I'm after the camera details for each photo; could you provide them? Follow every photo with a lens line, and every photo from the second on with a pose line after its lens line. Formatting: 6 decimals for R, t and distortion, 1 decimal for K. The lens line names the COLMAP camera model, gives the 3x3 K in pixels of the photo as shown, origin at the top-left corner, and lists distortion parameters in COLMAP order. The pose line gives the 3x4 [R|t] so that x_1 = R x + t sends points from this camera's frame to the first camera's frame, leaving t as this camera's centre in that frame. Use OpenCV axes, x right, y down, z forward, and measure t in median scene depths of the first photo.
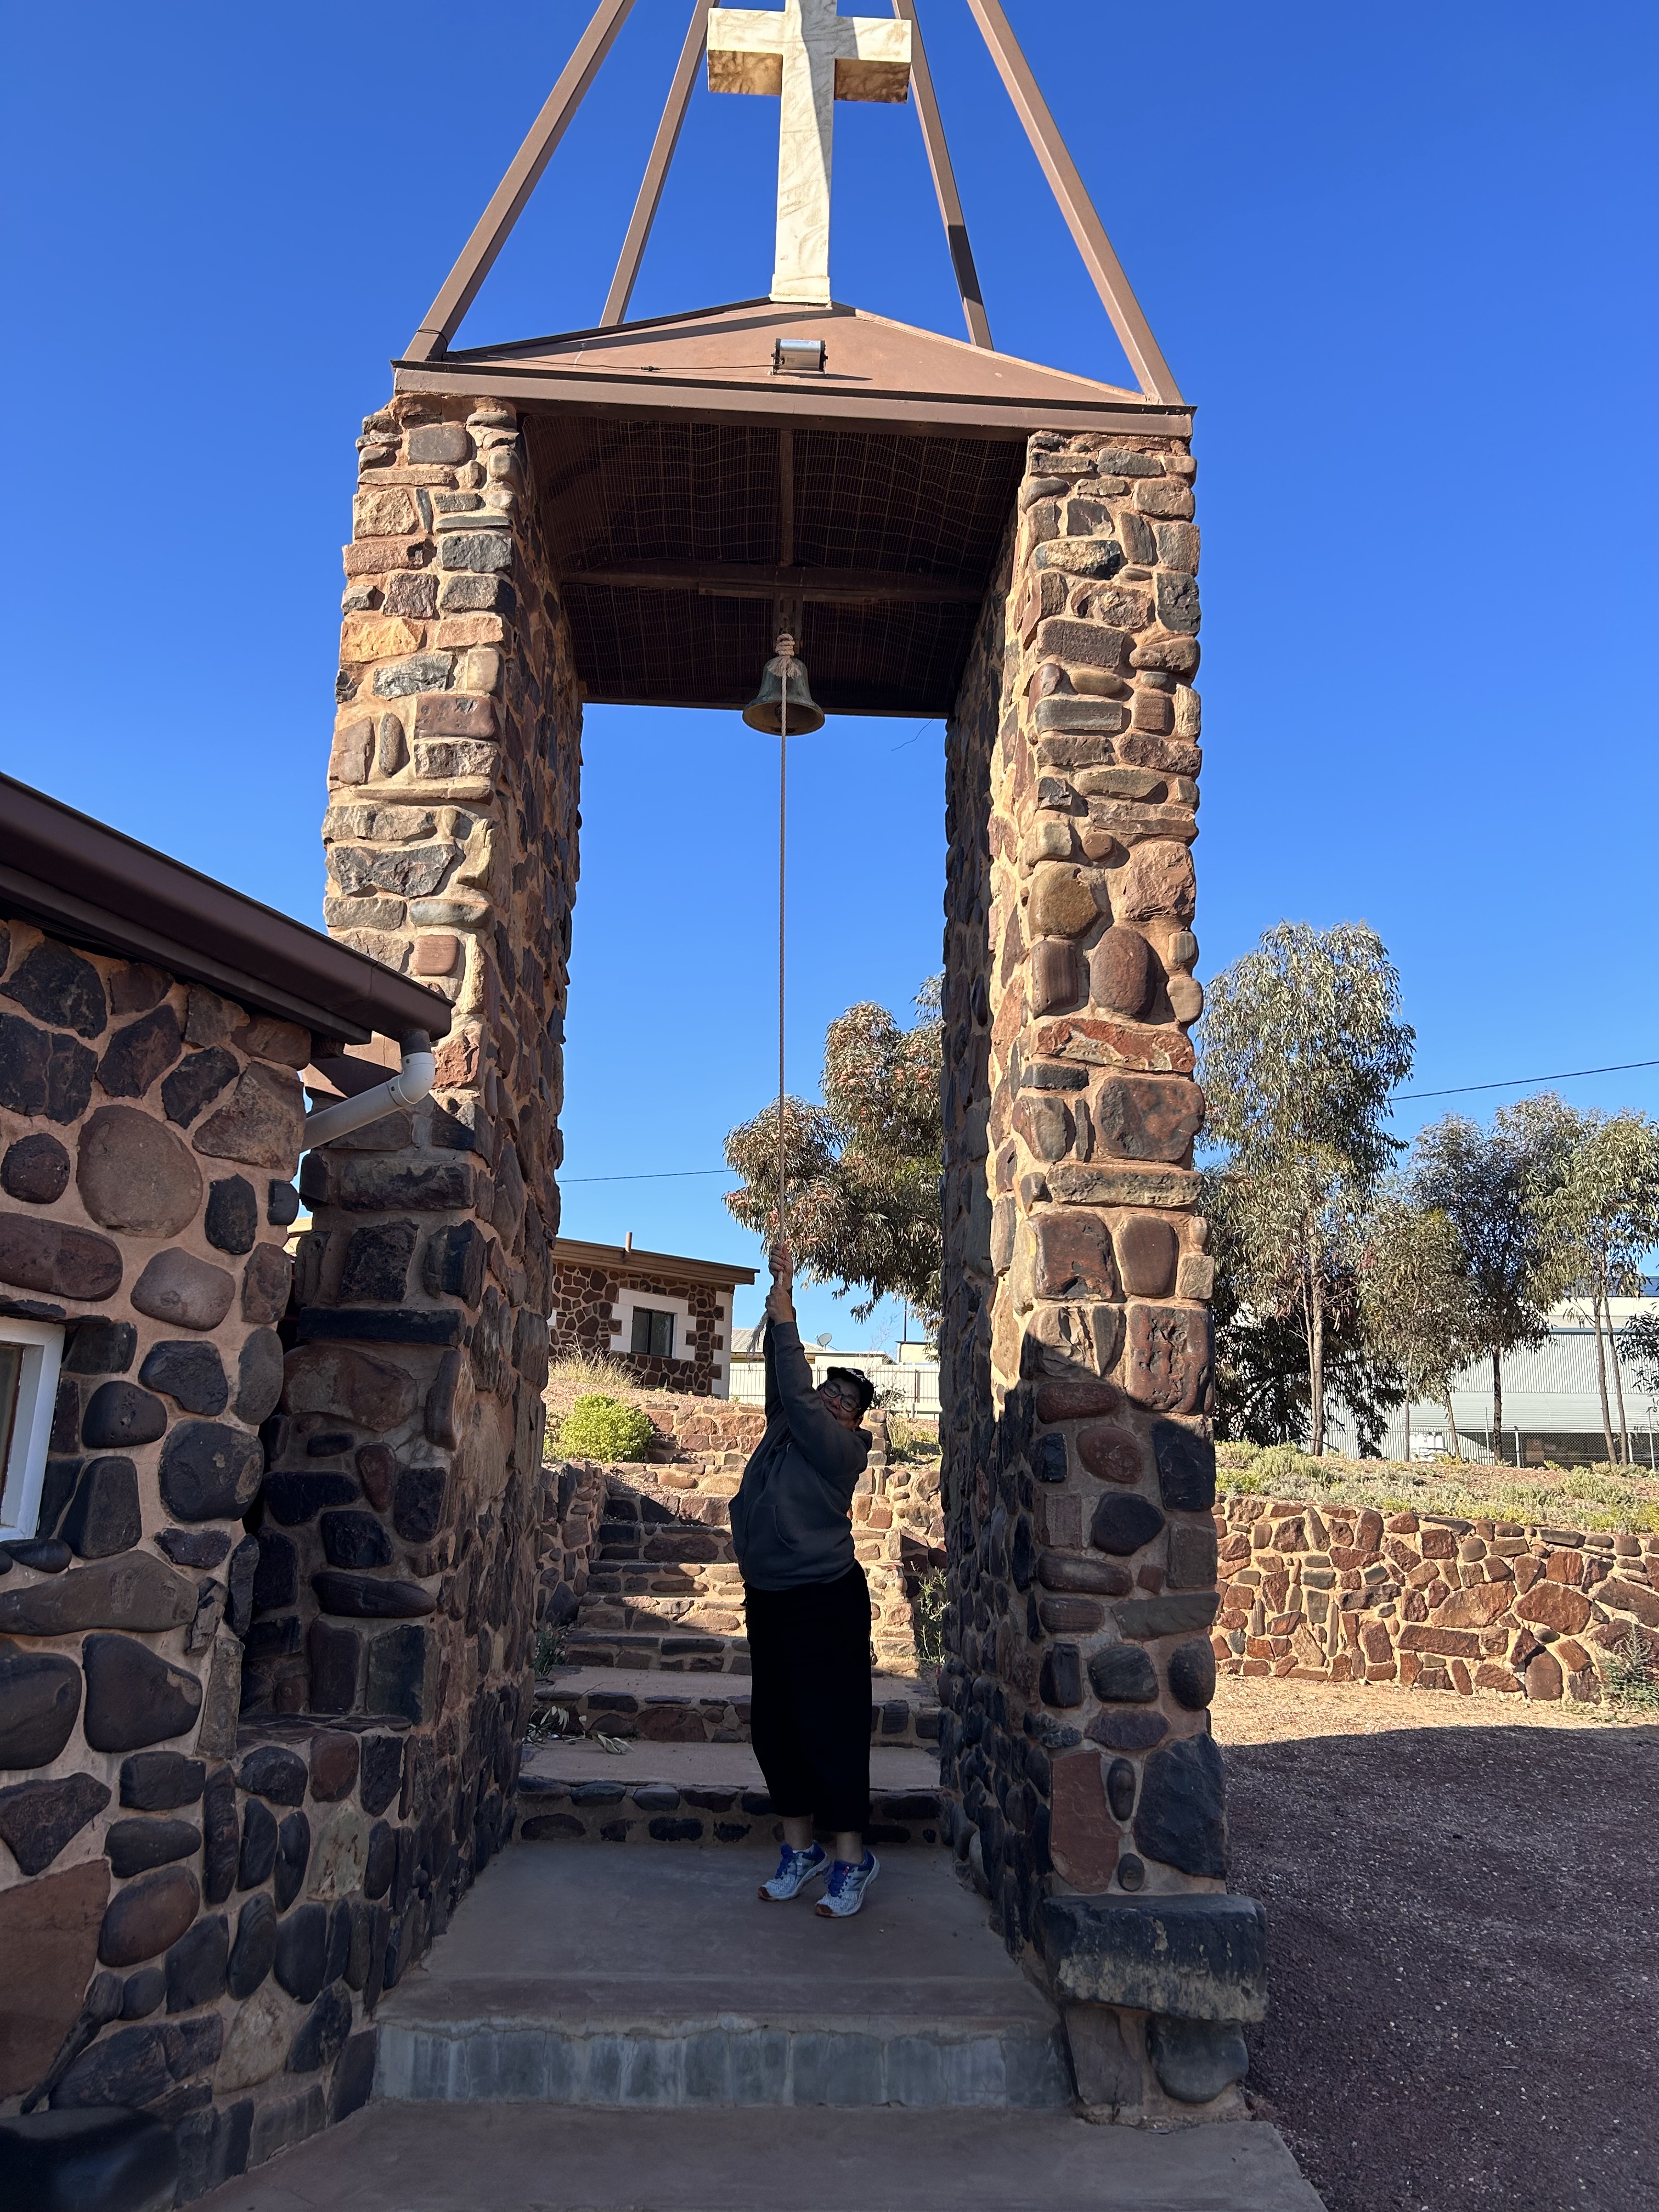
lens RADIAL K [[1670.8, 0, 834.5], [0, 1670.8, 1108.6], [0, 0, 1]] dist [0.033992, -0.001598]
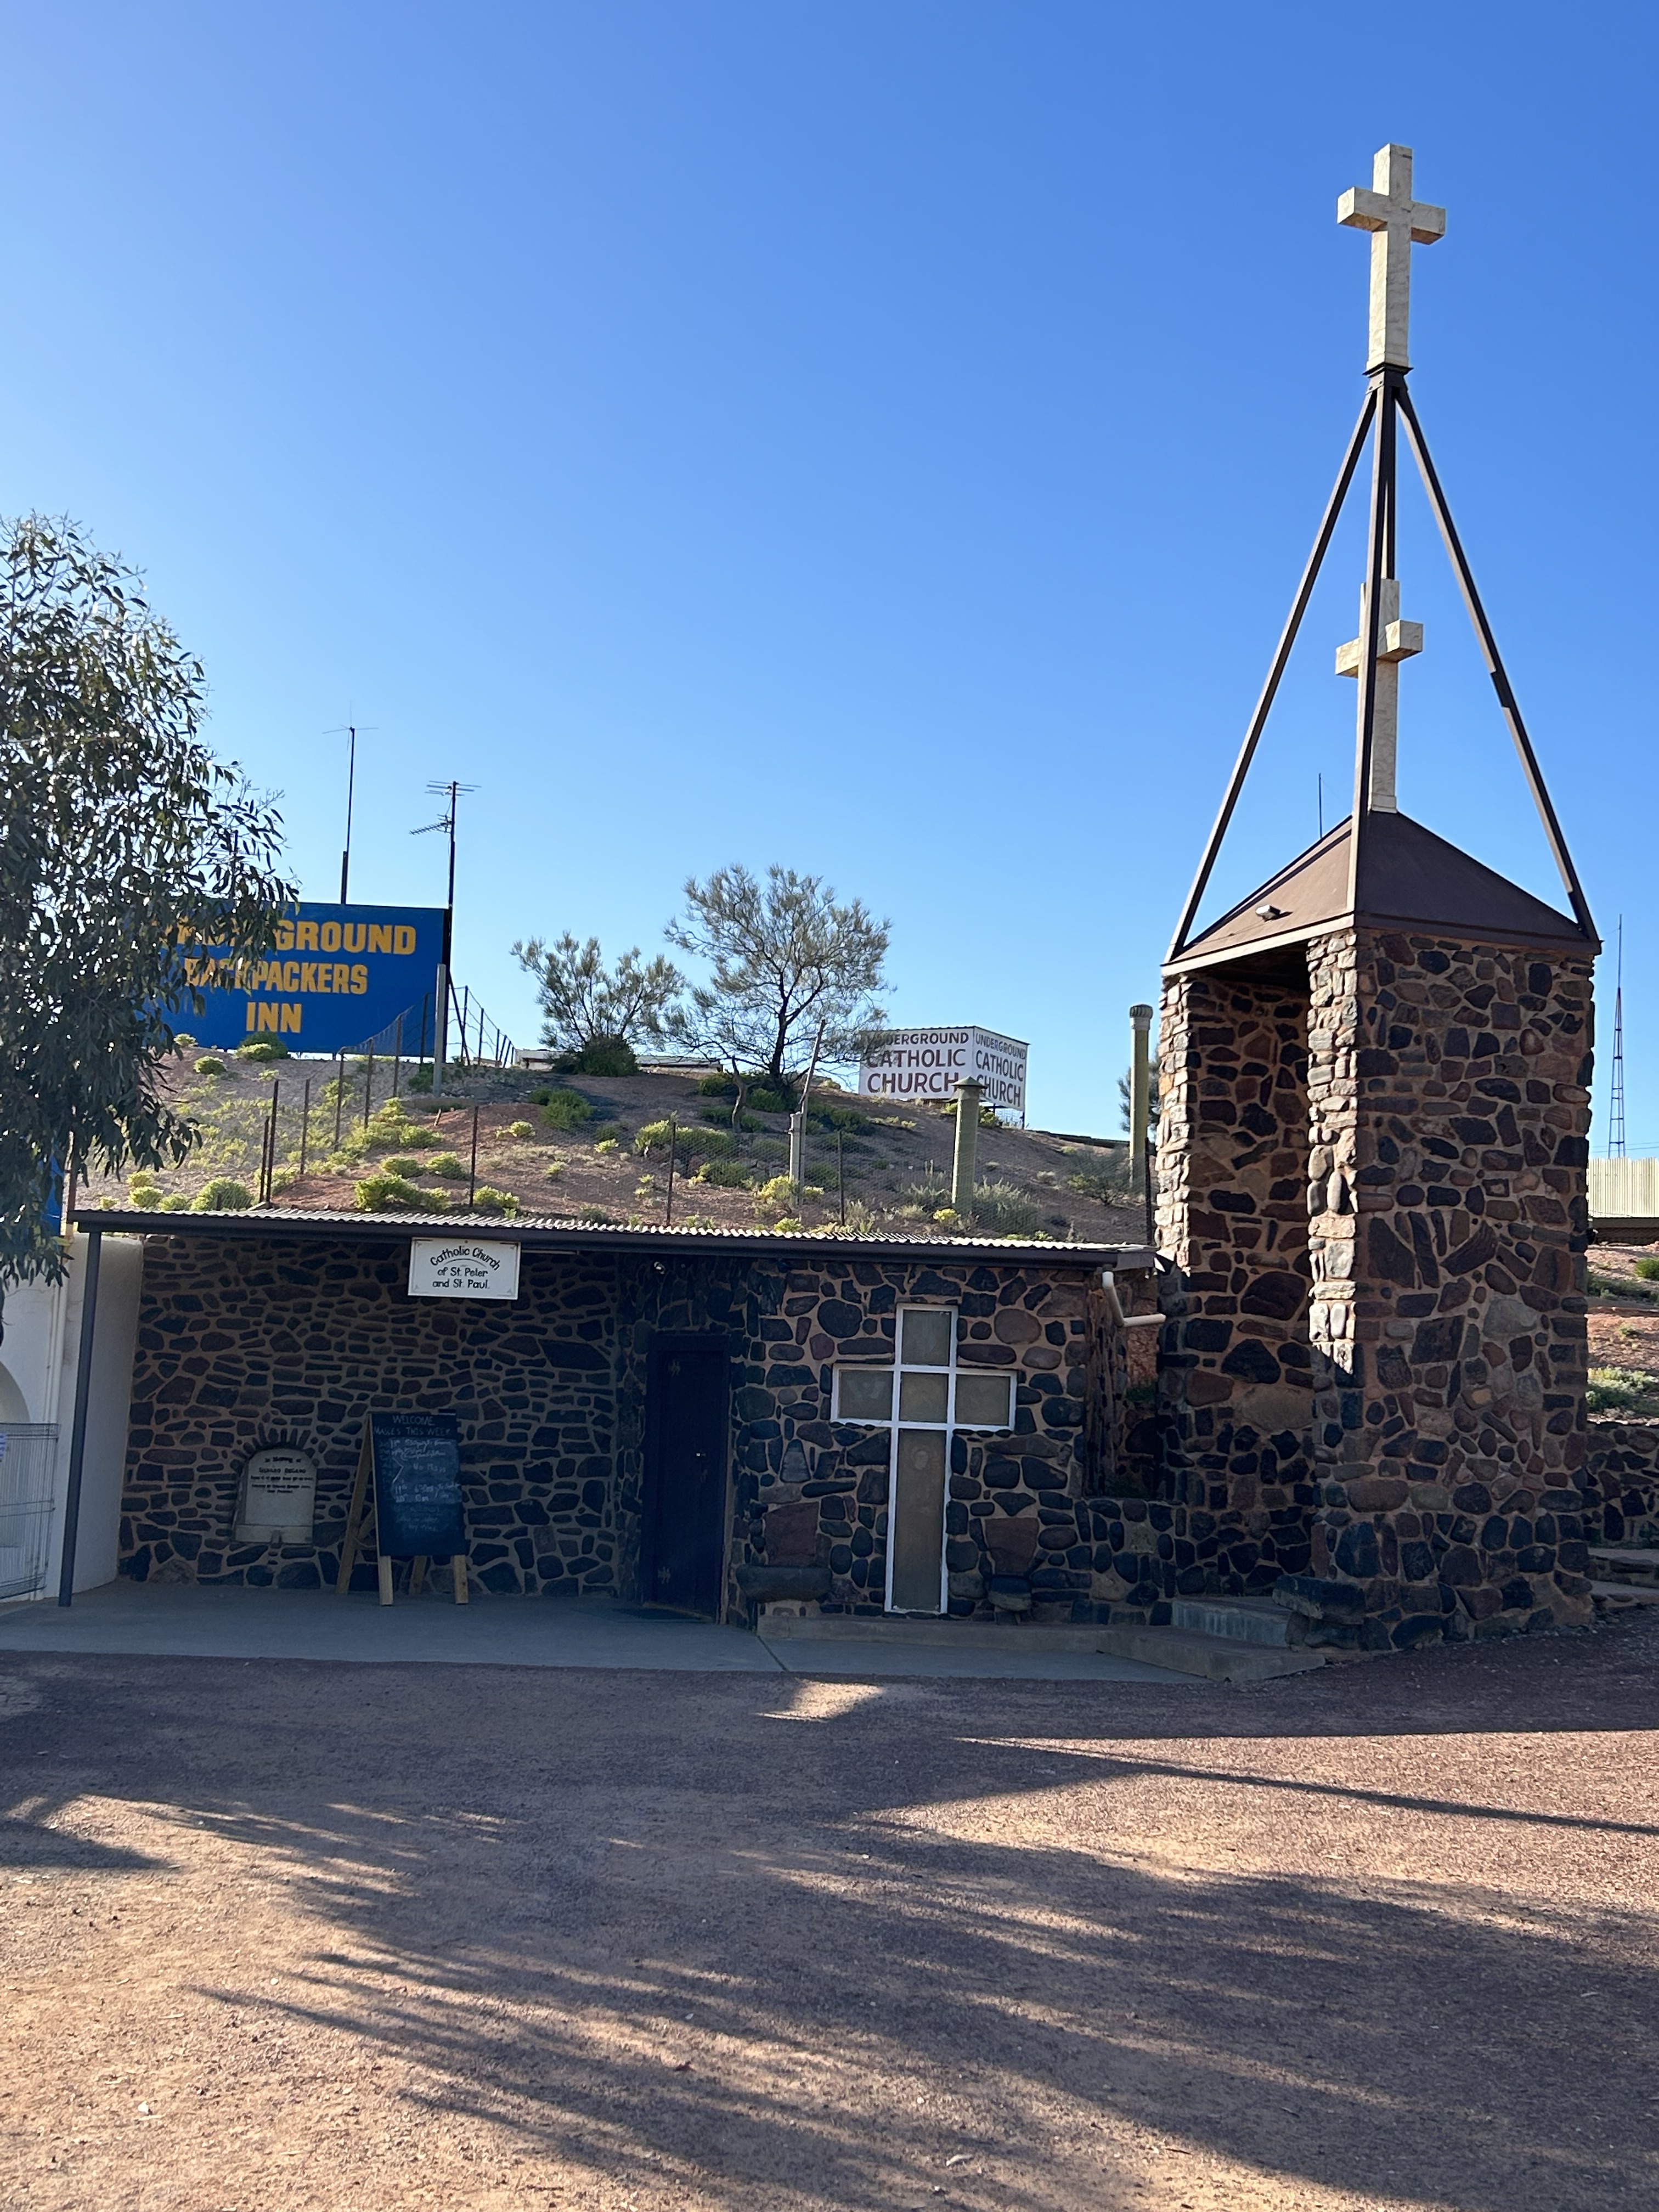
lens RADIAL K [[2550.1, 0, 832.3], [0, 2550.1, 1102.1], [0, 0, 1]] dist [0.139942, -0.016082]
pose [[0.336309, -0.122150, -0.933796, 3.402503], [0.188340, 0.980245, -0.060394, -0.129657], [0.922727, -0.155560, 0.352671, -0.873956]]
